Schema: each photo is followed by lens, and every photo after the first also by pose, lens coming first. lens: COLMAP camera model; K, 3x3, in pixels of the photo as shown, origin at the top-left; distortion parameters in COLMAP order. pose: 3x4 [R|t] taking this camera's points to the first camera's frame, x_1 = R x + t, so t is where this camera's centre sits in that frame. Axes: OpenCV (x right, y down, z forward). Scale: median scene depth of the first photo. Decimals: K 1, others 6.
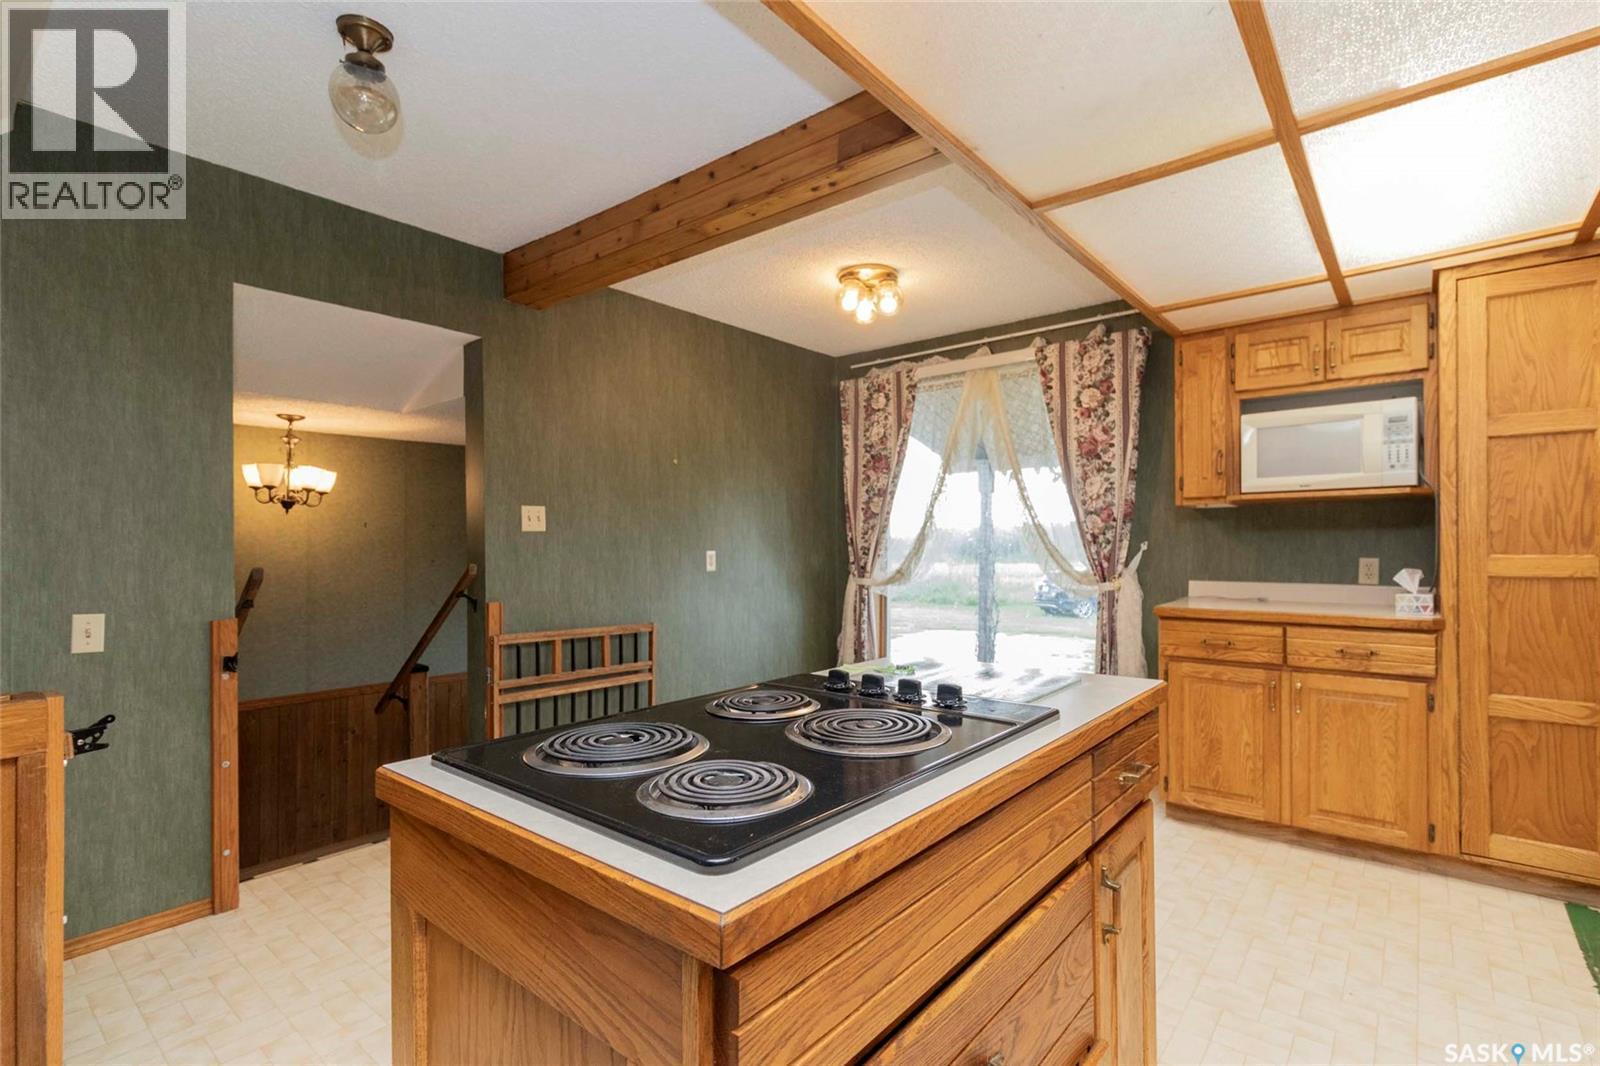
lens RADIAL K [[748.6, 0, 801.9], [0, 748.6, 543.9], [0, 0, 1]] dist [-0.000101, 0.000122]
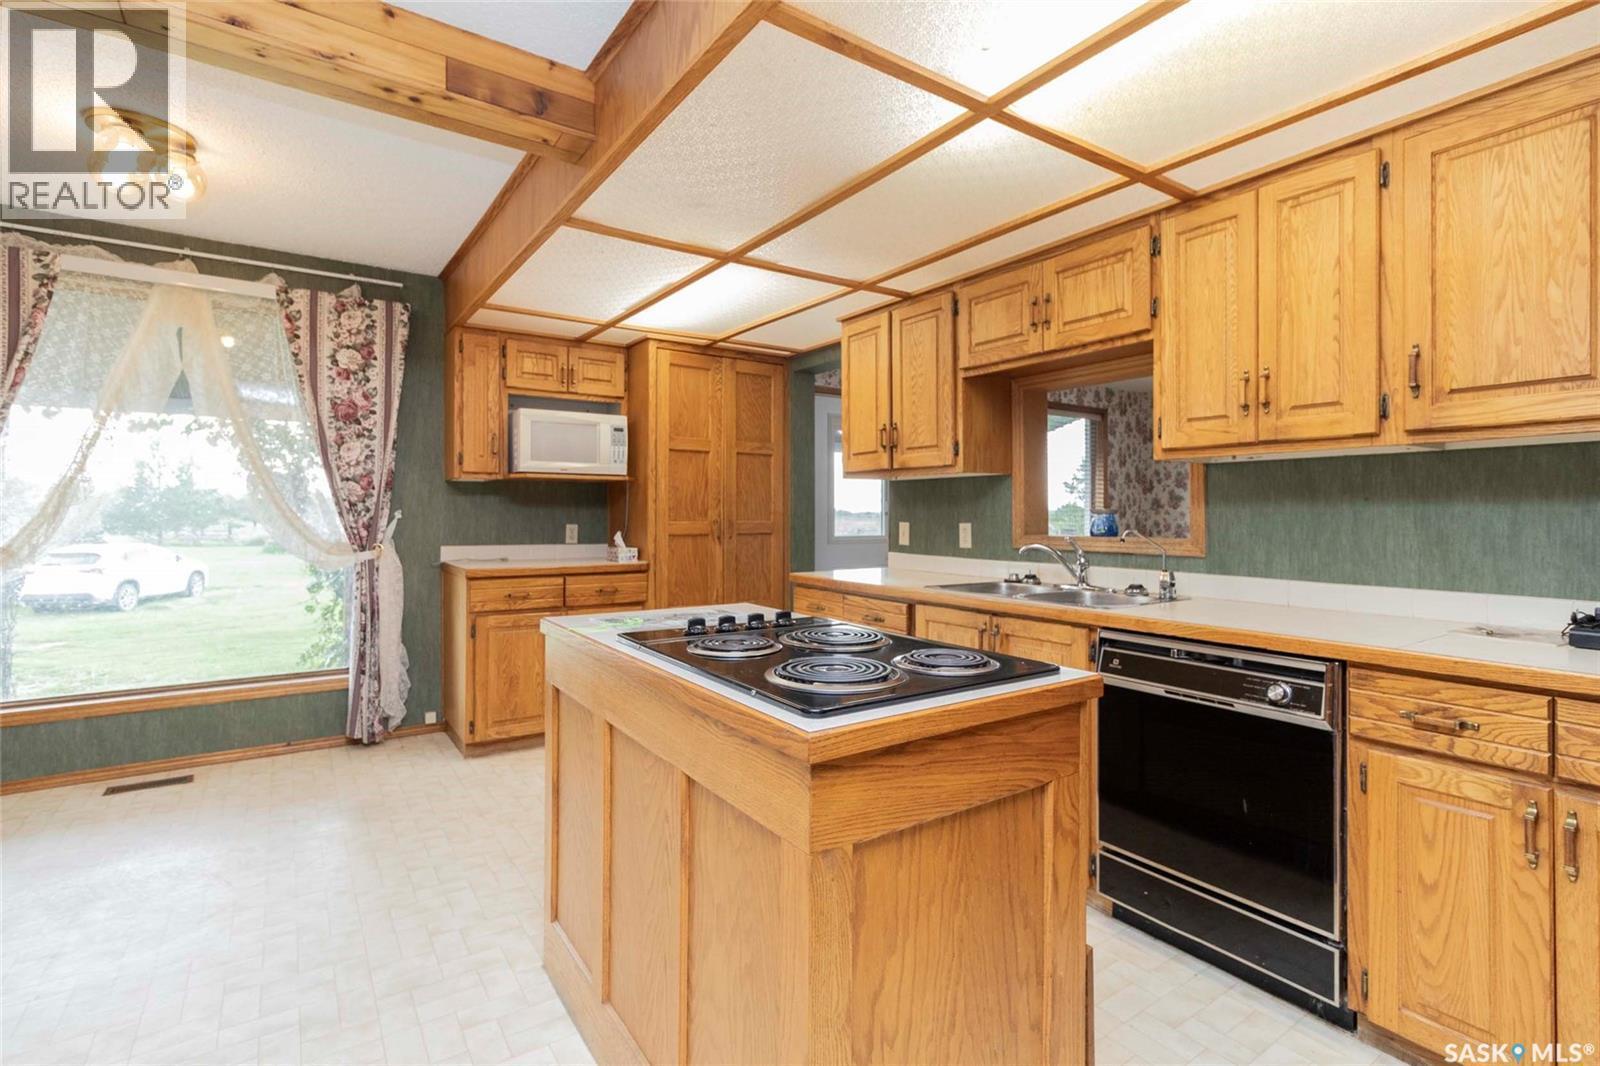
lens RADIAL K [[752.9, 0, 799.1], [0, 752.9, 511.4], [0, 0, 1]] dist [0.000686, 0.000697]
pose [[0.276322, 0.009949, 0.961013, -0.386206], [-0.008695, 0.999931, -0.007852, 0.001949], [-0.961026, -0.006186, 0.276390, 0.183976]]
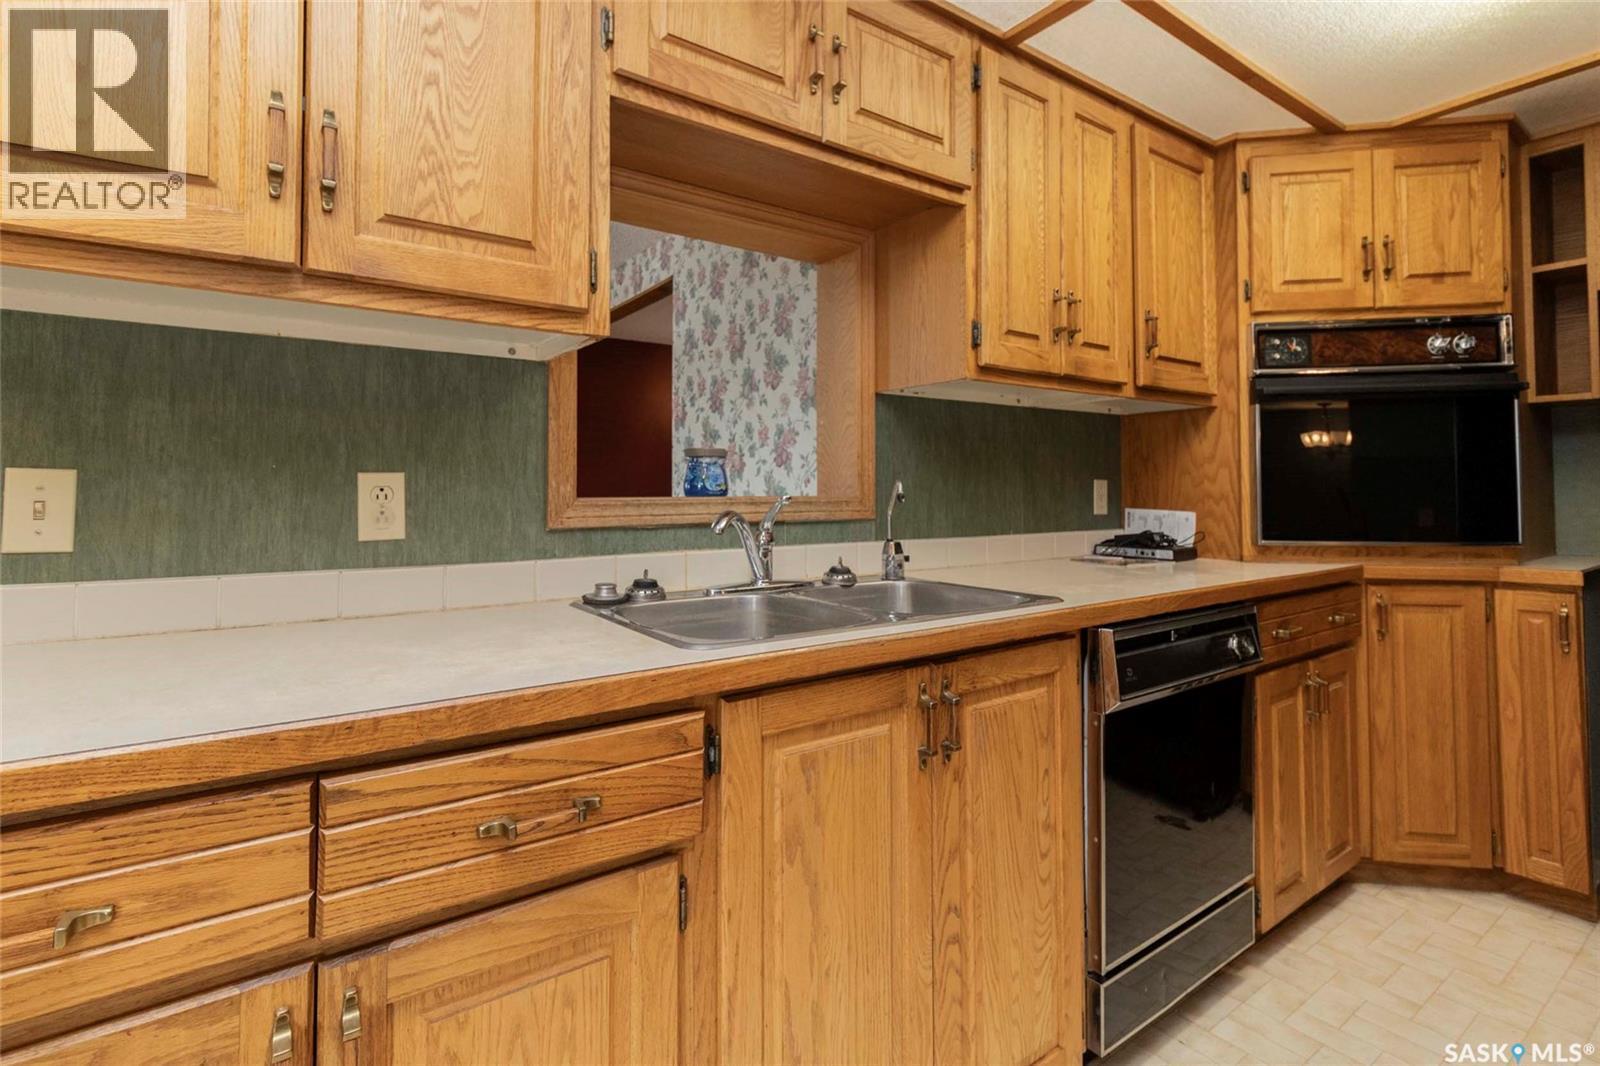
lens RADIAL K [[747.4, 0, 799.7], [0, 747.4, 473.2], [0, 0, 1]] dist [0.001200, 0.000155]
pose [[-0.964348, 0.015820, 0.264164, 0.273819], [0.007576, 0.999453, -0.032198, 0.019595], [-0.264528, -0.029049, -0.963940, 0.512545]]
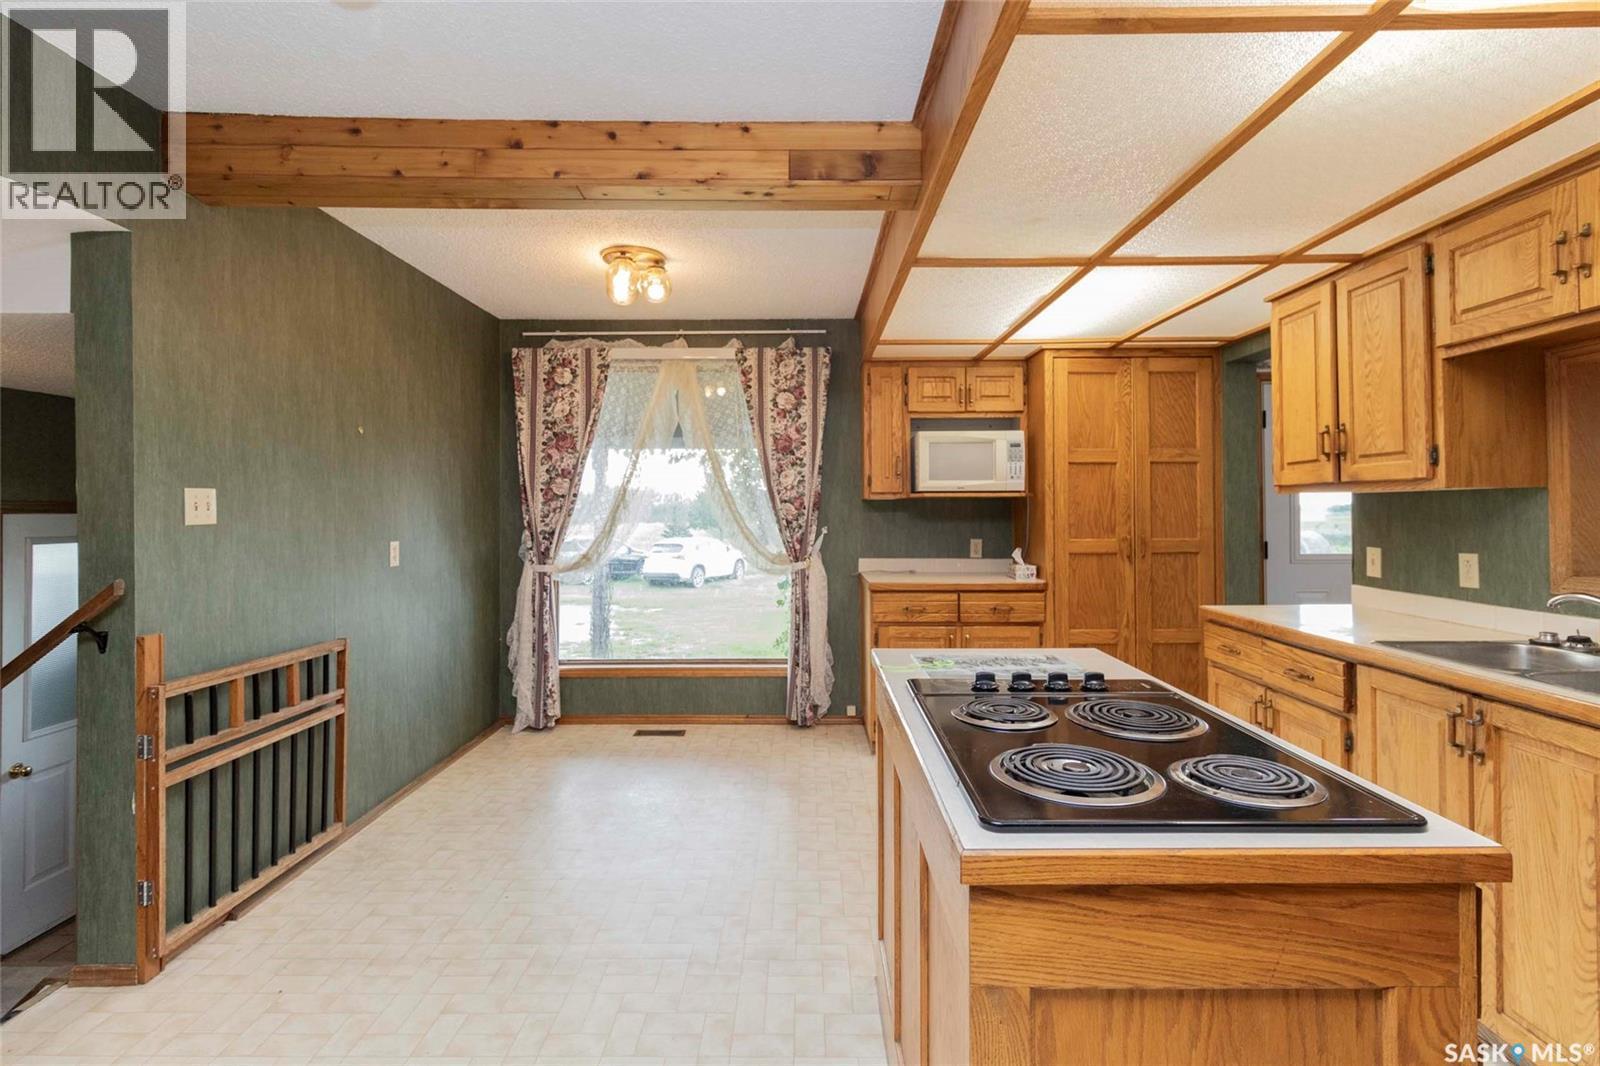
lens RADIAL K [[747.8, 0, 799.8], [0, 747.8, 503.5], [0, 0, 1]] dist [-0.000069, 0.000176]
pose [[0.774927, 0.008547, 0.631992, -0.323582], [-0.003255, 0.999949, -0.009532, -0.028113], [-0.632042, 0.005329, 0.774916, 0.105444]]
